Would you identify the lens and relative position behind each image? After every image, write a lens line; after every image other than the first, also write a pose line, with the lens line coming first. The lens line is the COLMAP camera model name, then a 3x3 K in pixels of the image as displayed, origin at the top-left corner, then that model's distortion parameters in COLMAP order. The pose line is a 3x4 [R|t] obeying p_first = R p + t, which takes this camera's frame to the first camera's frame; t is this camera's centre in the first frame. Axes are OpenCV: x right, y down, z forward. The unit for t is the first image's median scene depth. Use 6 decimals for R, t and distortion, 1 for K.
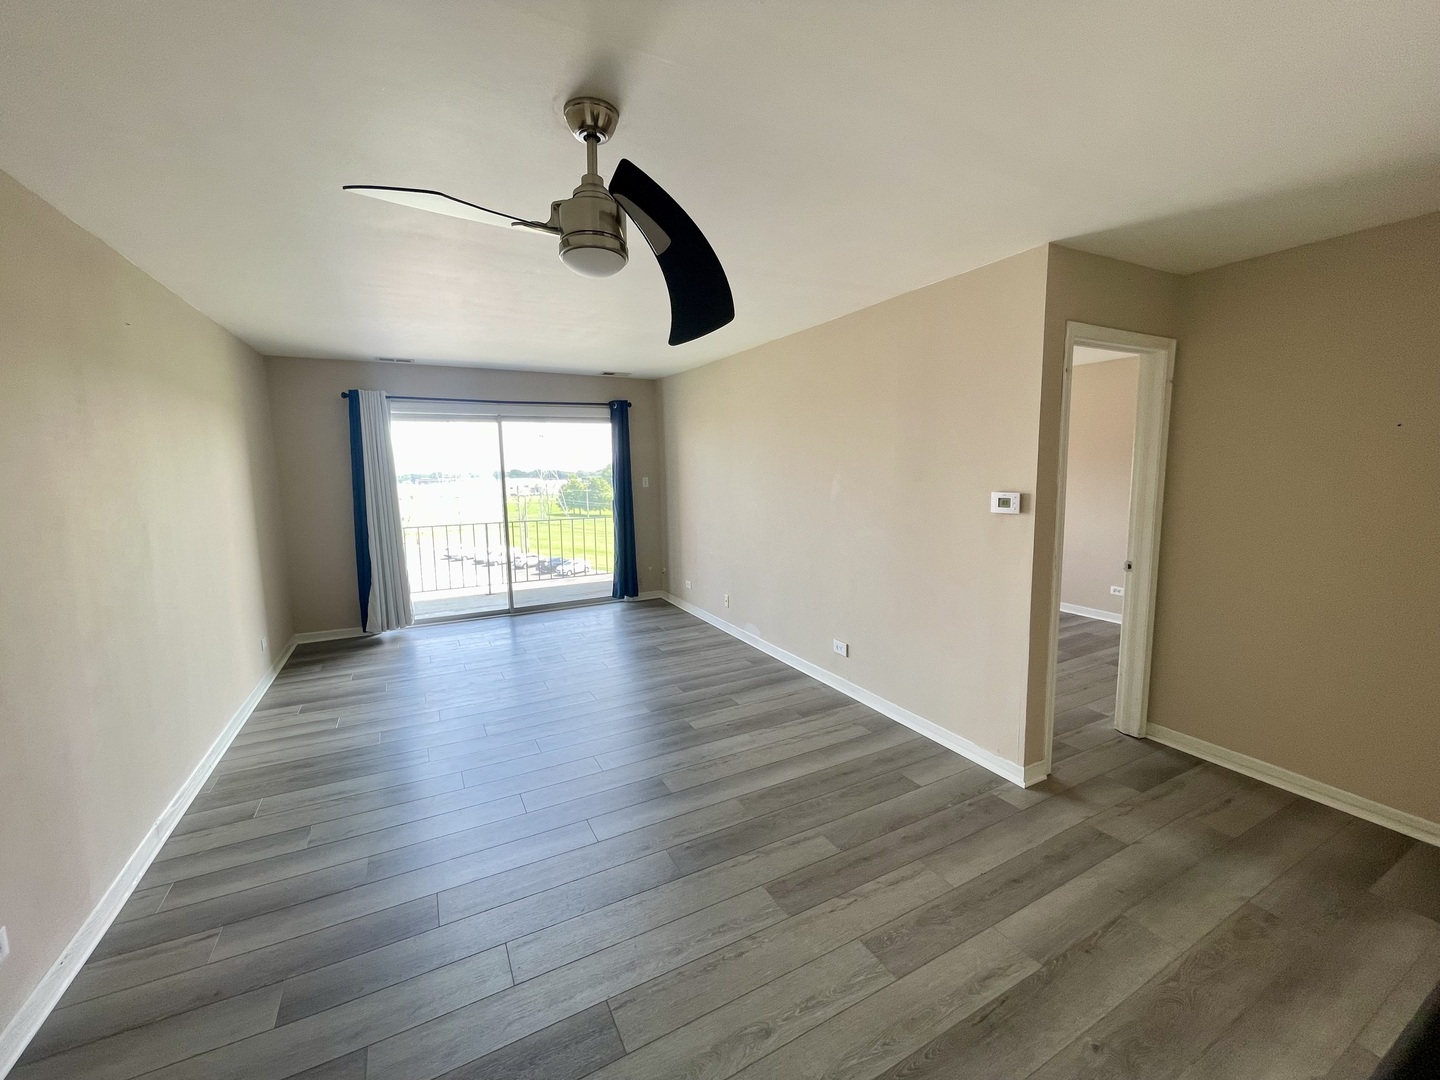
lens RADIAL K [[583.0, 0, 720.5], [0, 583.0, 535.6], [0, 0, 1]] dist [-0.001526, 0.000195]
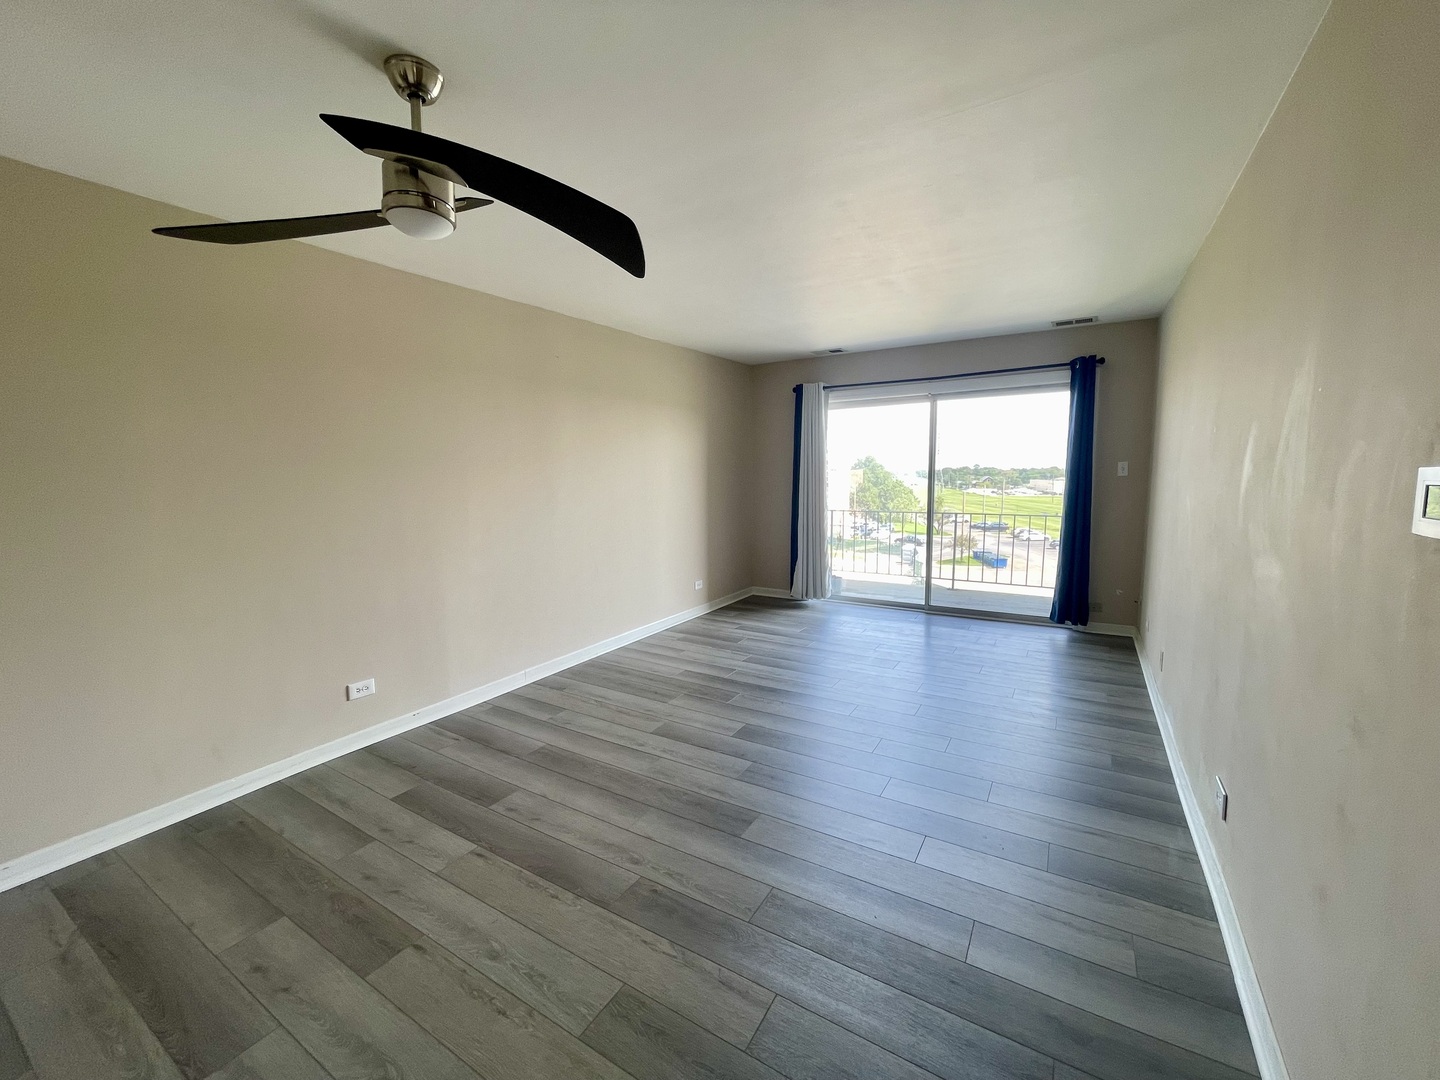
lens RADIAL K [[583.6, 0, 718.3], [0, 583.6, 535.2], [0, 0, 1]] dist [0.010325, -0.000028]
pose [[0.512685, 0.103773, -0.852282, 0.284883], [-0.096906, 0.993320, 0.062652, -0.012036], [0.853090, 0.050470, 0.519316, 0.272188]]
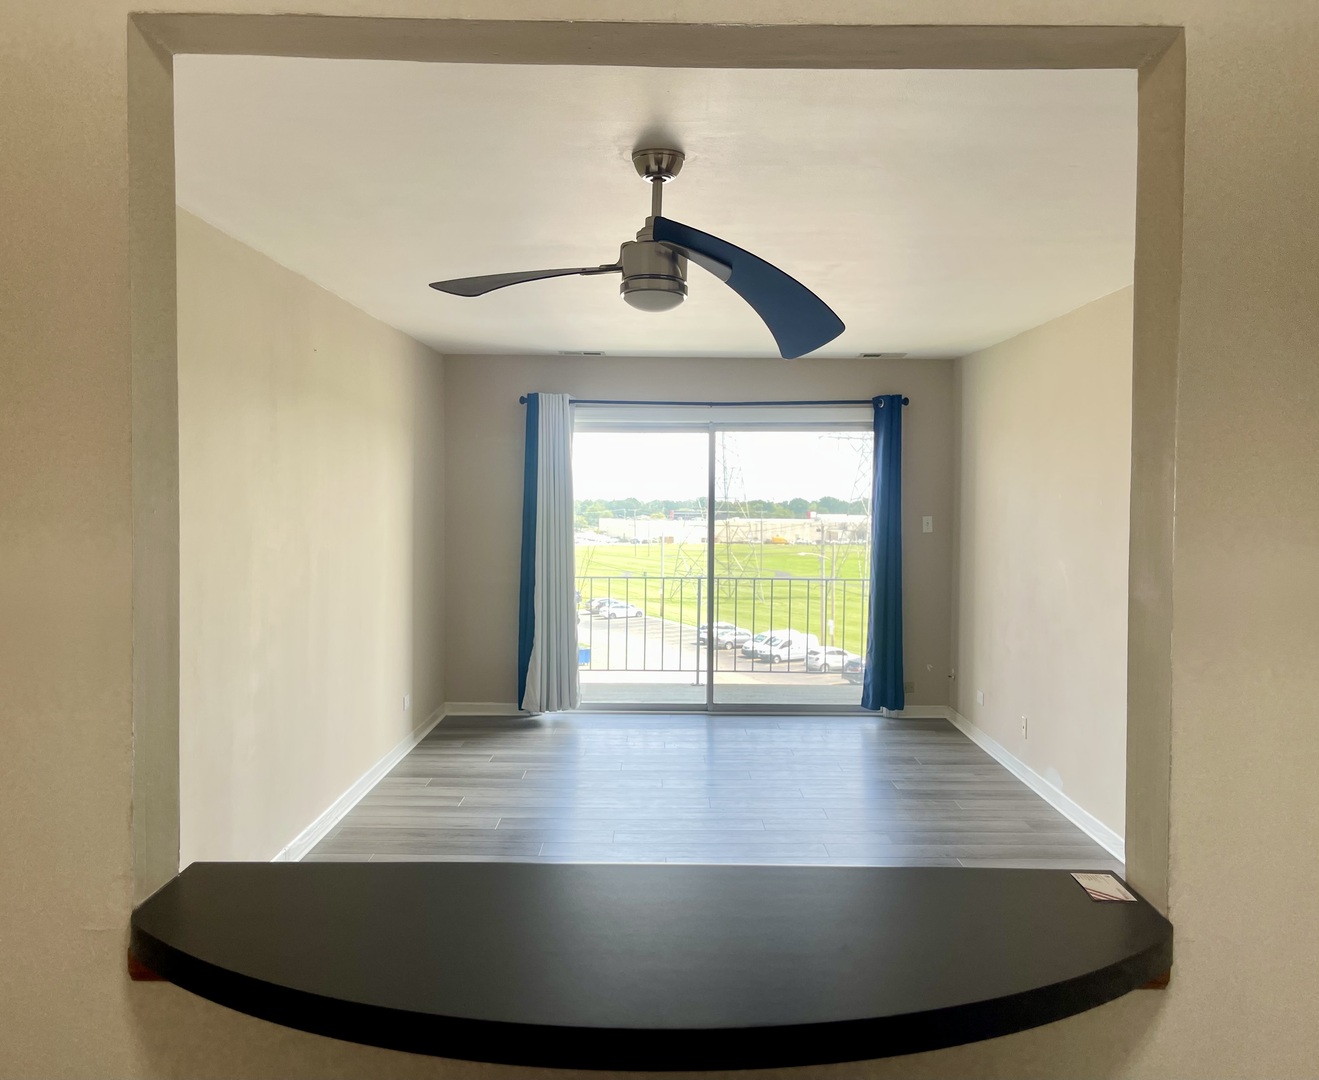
lens RADIAL K [[1091.1, 0, 659.5], [0, 1091.1, 540.0], [0, 0, 1]] dist [0.094742, -0.004866]
pose [[0.882192, 0.039855, -0.469201, 0.202627], [-0.075749, 0.995446, -0.057867, 0.015336], [0.464758, 0.086592, 0.881194, -0.182851]]
